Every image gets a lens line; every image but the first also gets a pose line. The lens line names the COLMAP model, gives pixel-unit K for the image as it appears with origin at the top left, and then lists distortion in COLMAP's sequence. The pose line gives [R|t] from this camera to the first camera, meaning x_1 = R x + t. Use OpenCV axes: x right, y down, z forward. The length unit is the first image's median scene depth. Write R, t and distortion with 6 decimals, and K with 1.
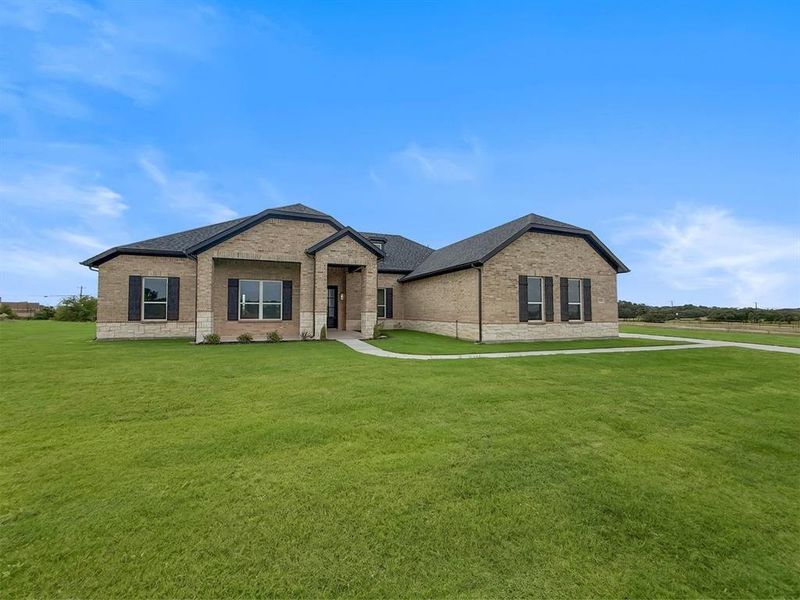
lens RADIAL K [[319.9, 0, 400.0], [0, 319.9, 300.0], [0, 0, 1]] dist [0.001137, 0.000122]
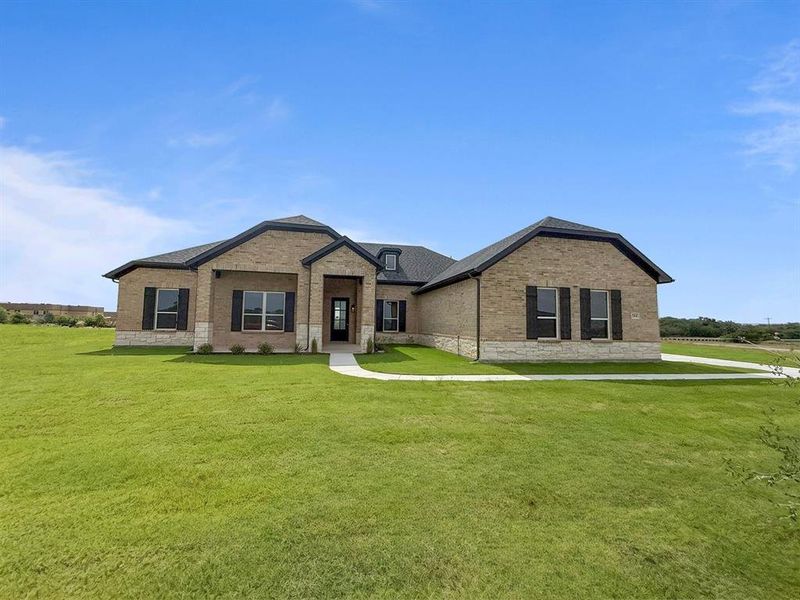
lens RADIAL K [[319.9, 0, 400.0], [0, 319.9, 300.0], [0, 0, 1]] dist [0.001137, 0.000122]
pose [[0.988018, 0.004452, -0.154276, 0.155716], [-0.010852, 0.999114, -0.040670, 0.001051], [0.153958, 0.041857, 0.987190, 0.077214]]
